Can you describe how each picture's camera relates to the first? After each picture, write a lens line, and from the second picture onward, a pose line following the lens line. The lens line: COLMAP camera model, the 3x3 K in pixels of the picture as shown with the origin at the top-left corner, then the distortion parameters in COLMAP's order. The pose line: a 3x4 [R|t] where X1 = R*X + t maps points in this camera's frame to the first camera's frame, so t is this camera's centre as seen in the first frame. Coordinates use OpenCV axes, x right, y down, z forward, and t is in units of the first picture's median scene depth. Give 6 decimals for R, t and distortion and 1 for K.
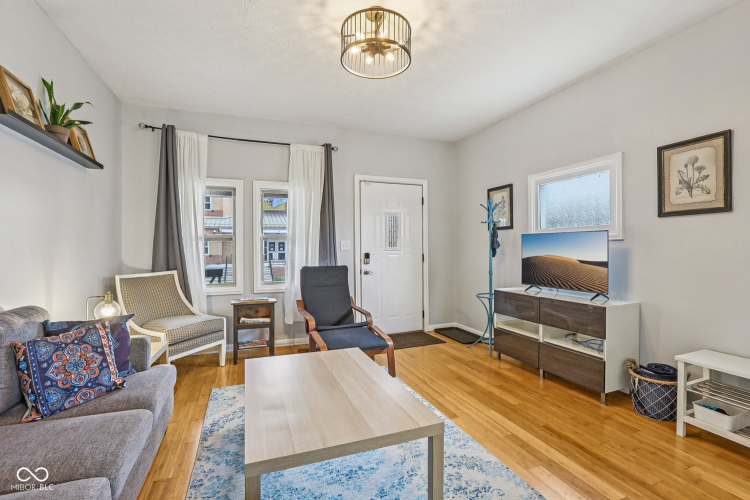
lens RADIAL K [[348.9, 0, 378.0], [0, 348.9, 246.9], [0, 0, 1]] dist [-0.042350, 0.007566]
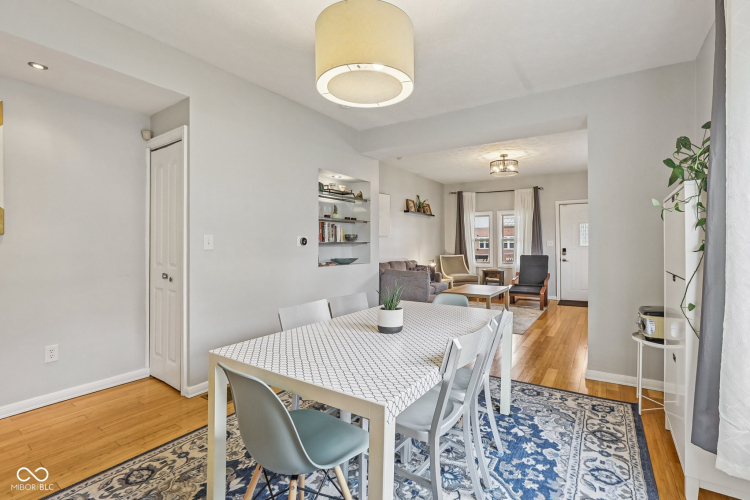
lens RADIAL K [[348.9, 0, 374.3], [0, 348.9, 245.3], [0, 0, 1]] dist [-0.042350, 0.007566]
pose [[0.584494, 0.009995, -0.811337, 1.125335], [-0.001092, 0.999933, 0.011531, -0.021493], [0.811398, -0.005854, 0.584465, -0.986794]]
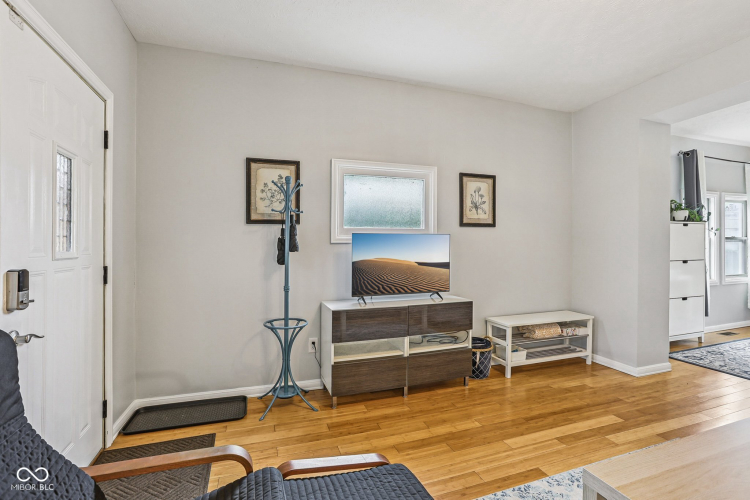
lens RADIAL K [[348.9, 0, 359.4], [0, 348.9, 257.9], [0, 0, 1]] dist [-0.042350, 0.007566]
pose [[0.045093, -0.014193, 0.998882, -0.422307], [0.005732, 0.999886, 0.013948, 0.009400], [-0.998966, 0.005096, 0.045169, 1.072468]]
